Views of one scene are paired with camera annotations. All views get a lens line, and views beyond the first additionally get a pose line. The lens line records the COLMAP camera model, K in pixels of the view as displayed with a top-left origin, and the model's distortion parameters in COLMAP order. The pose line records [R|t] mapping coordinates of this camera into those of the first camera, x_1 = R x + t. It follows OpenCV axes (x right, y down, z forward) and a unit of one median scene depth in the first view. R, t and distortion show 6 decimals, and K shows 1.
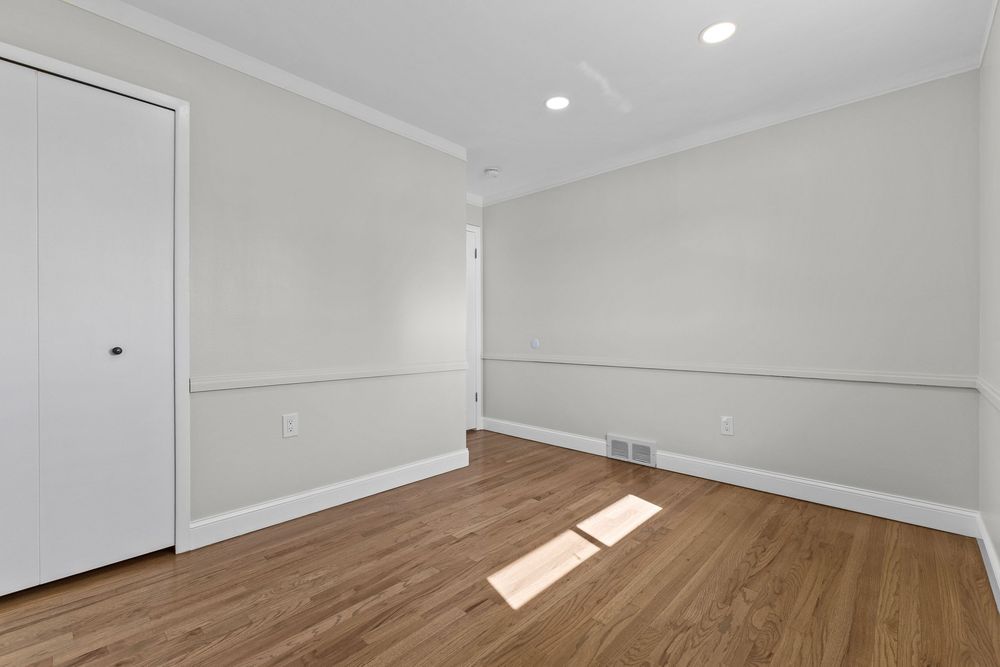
lens RADIAL K [[432.4, 0, 500.5], [0, 432.4, 333.8], [0, 0, 1]] dist [0.010567, -0.002400]
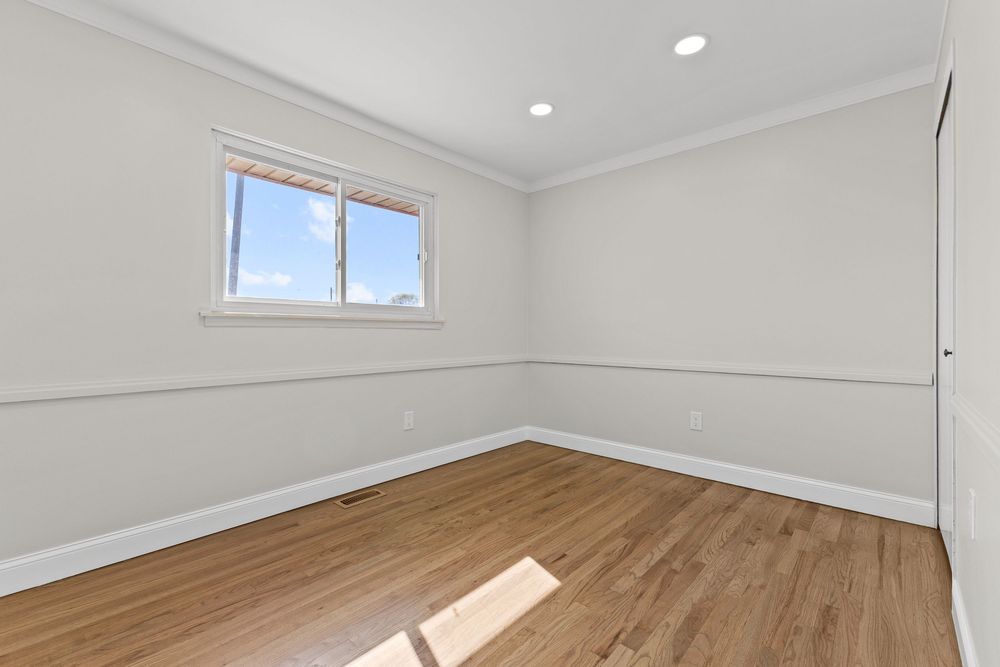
lens RADIAL K [[432.4, 0, 500.7], [0, 432.4, 338.2], [0, 0, 1]] dist [0.010567, -0.002400]
pose [[-0.999832, -0.002203, -0.018181, 0.115591], [-0.002614, 0.999740, 0.022630, -0.012214], [0.018126, 0.022674, -0.999579, 1.944668]]
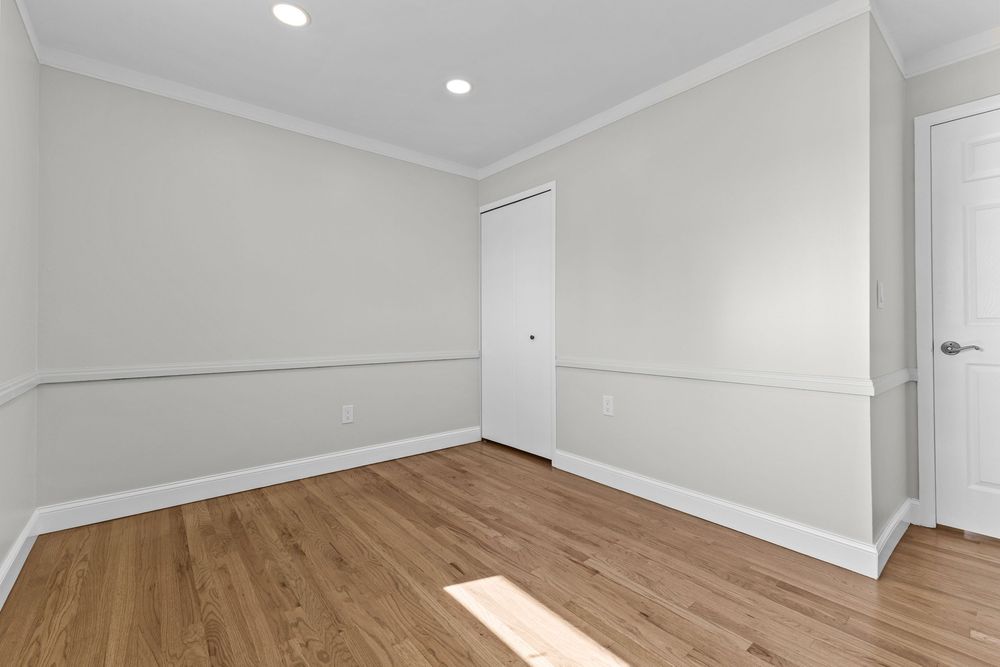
lens RADIAL K [[432.4, 0, 503.2], [0, 432.4, 324.4], [0, 0, 1]] dist [0.010567, -0.002400]
pose [[-0.125661, -0.006057, -0.992055, 0.936347], [-0.005689, 0.999969, -0.005385, -0.003700], [0.992057, 0.004967, -0.125691, 1.116801]]
